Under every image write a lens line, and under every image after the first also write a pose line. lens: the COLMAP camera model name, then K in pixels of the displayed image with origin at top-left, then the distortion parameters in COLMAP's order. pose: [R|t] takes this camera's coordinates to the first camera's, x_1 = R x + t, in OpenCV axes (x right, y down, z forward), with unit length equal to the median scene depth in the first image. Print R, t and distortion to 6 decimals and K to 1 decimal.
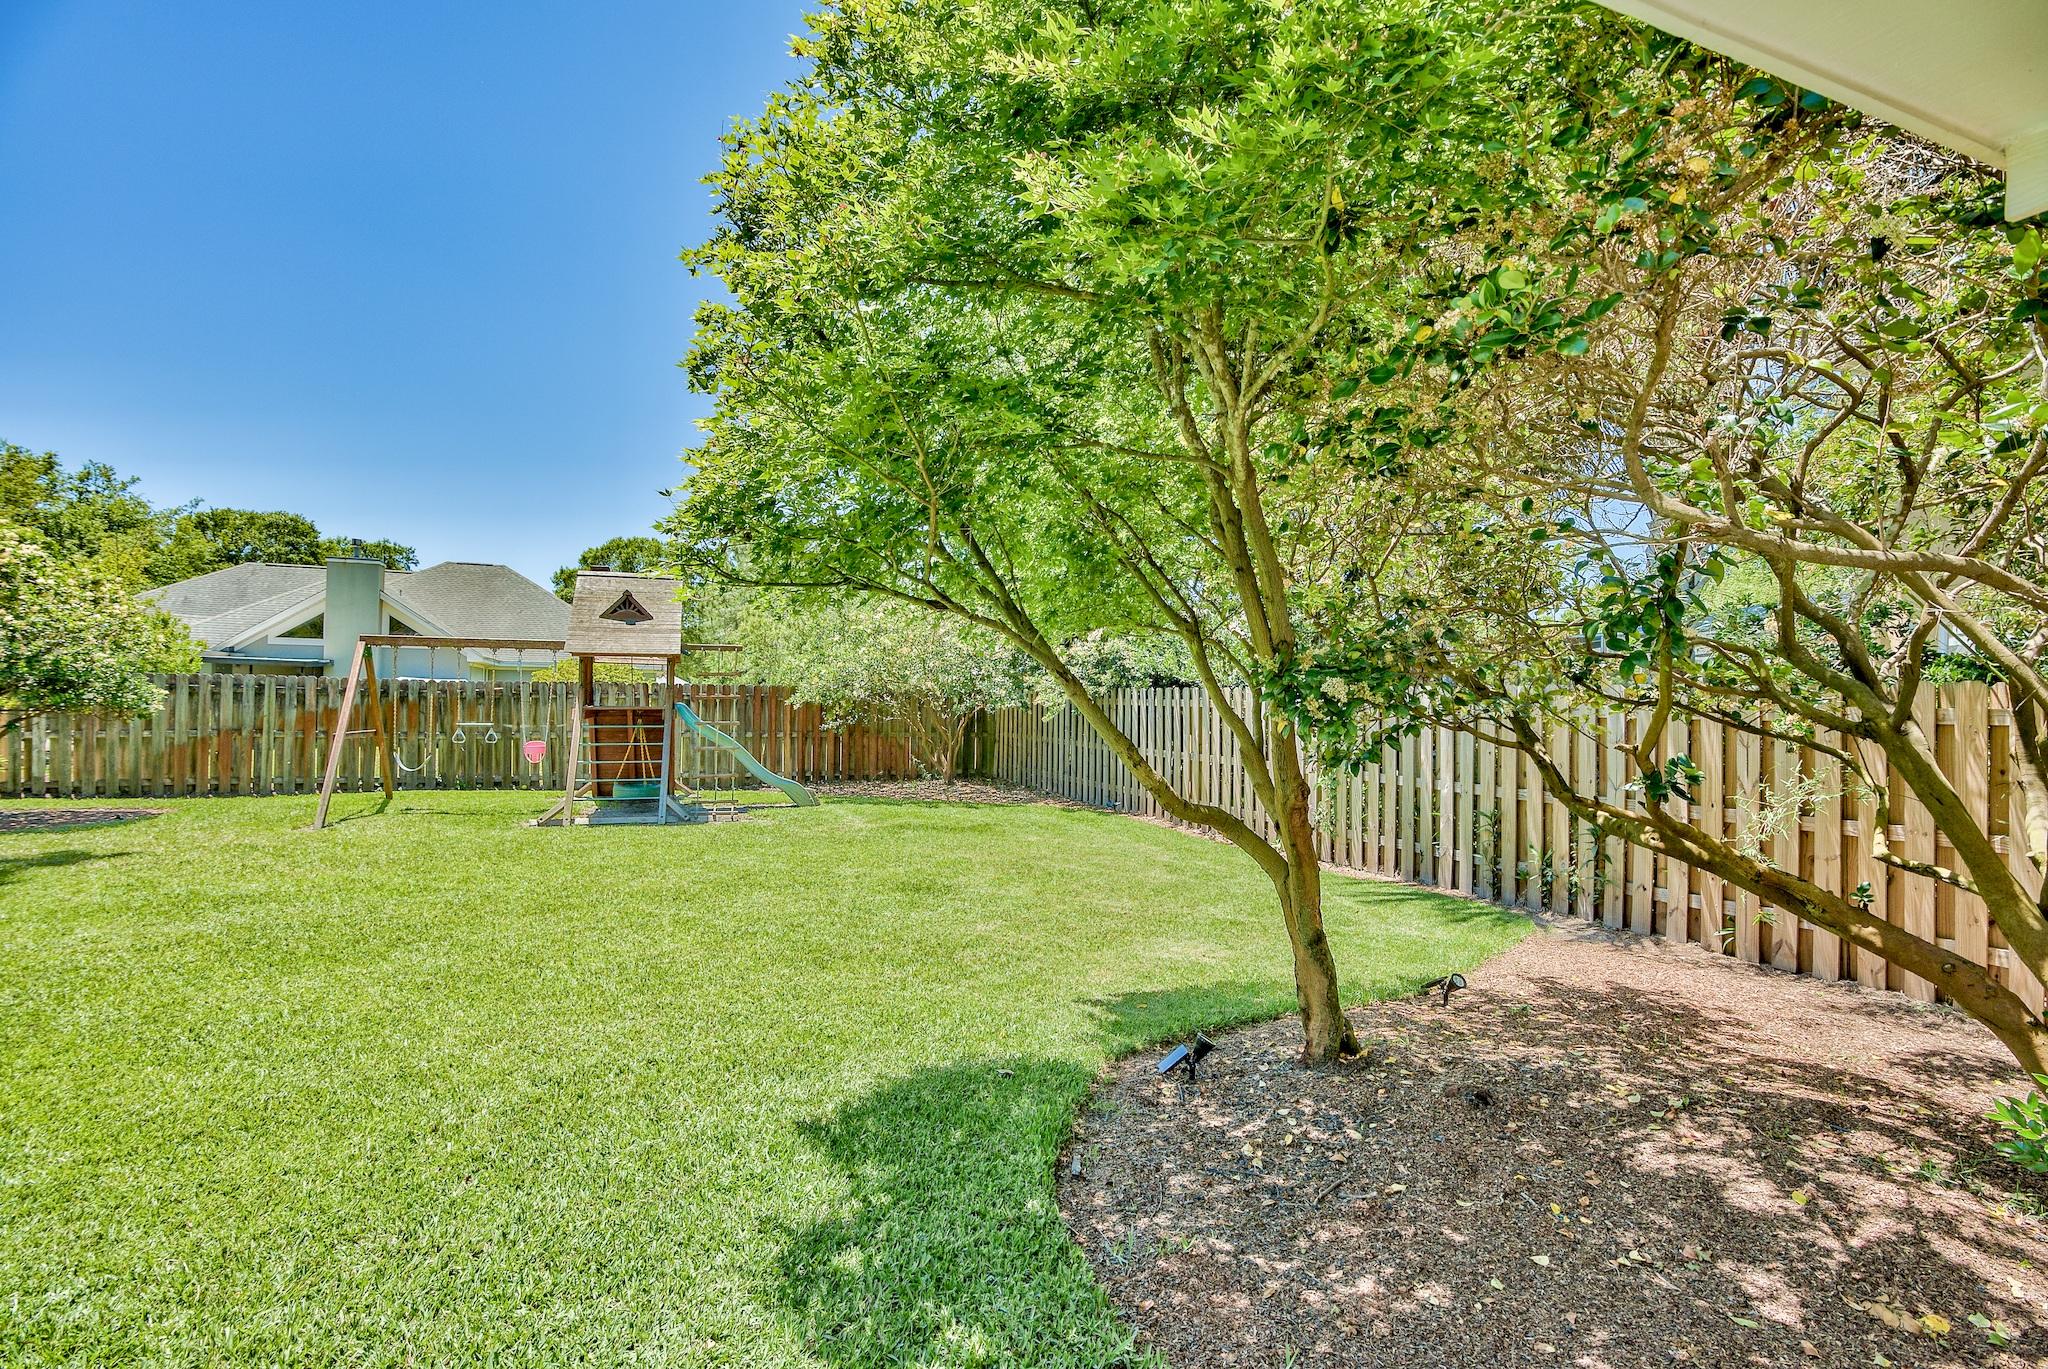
lens RADIAL K [[996.9, 0, 1022.0], [0, 996.9, 692.6], [0, 0, 1]] dist [-0.003642, -0.000267]
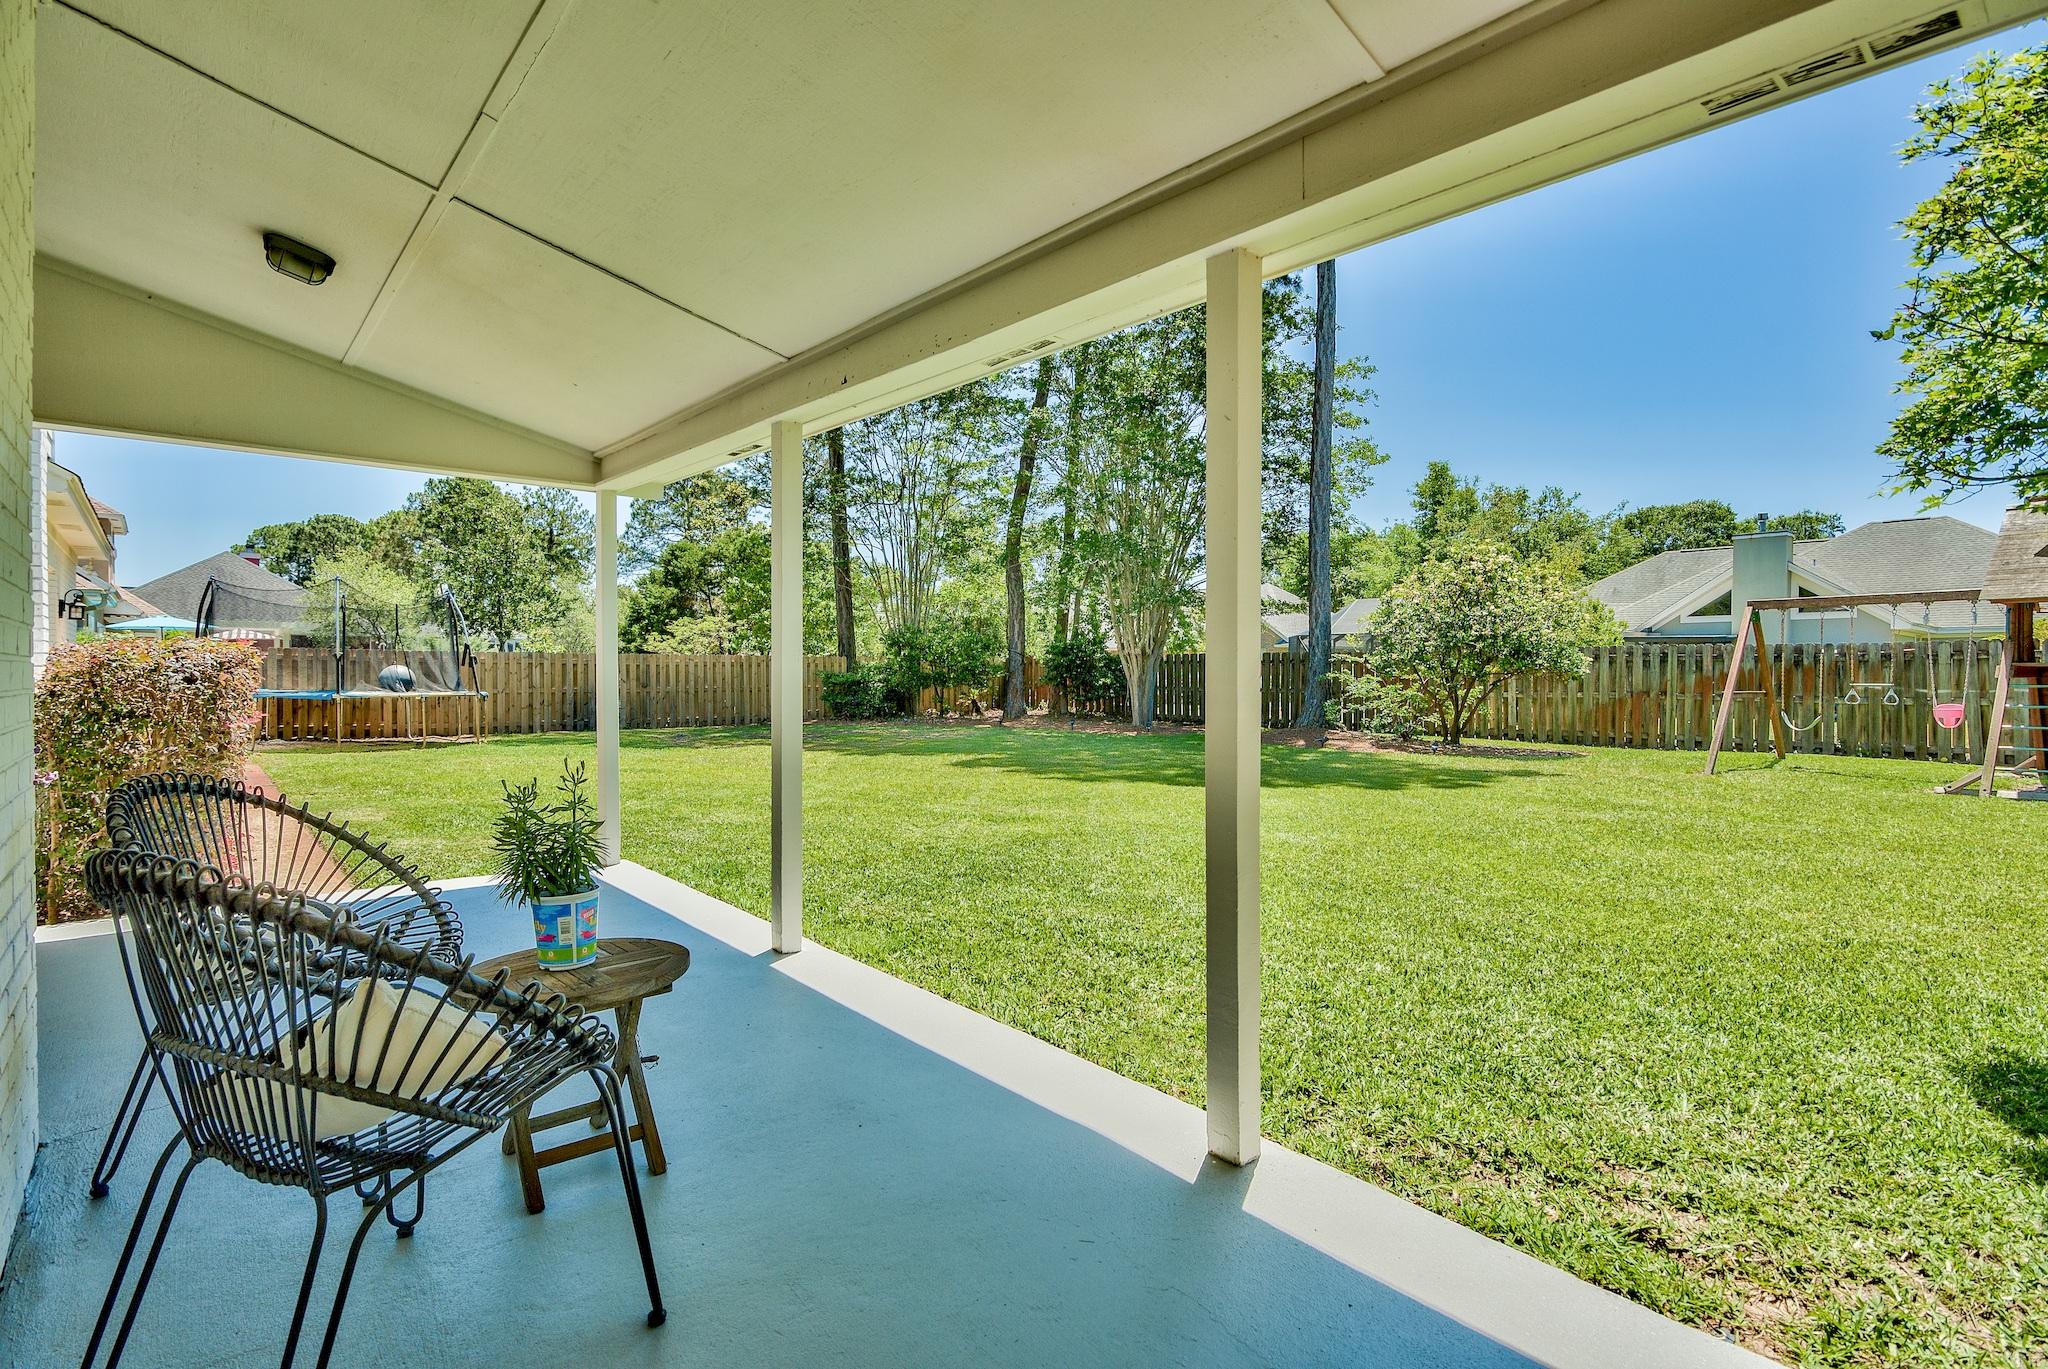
lens RADIAL K [[996.9, 0, 1022.0], [0, 996.9, 692.6], [0, 0, 1]] dist [-0.003642, -0.000267]
pose [[0.322213, 0.001588, -0.946666, 0.084755], [0.013732, 0.999886, 0.006351, 0.020149], [0.946568, -0.015046, 0.322154, -0.074930]]
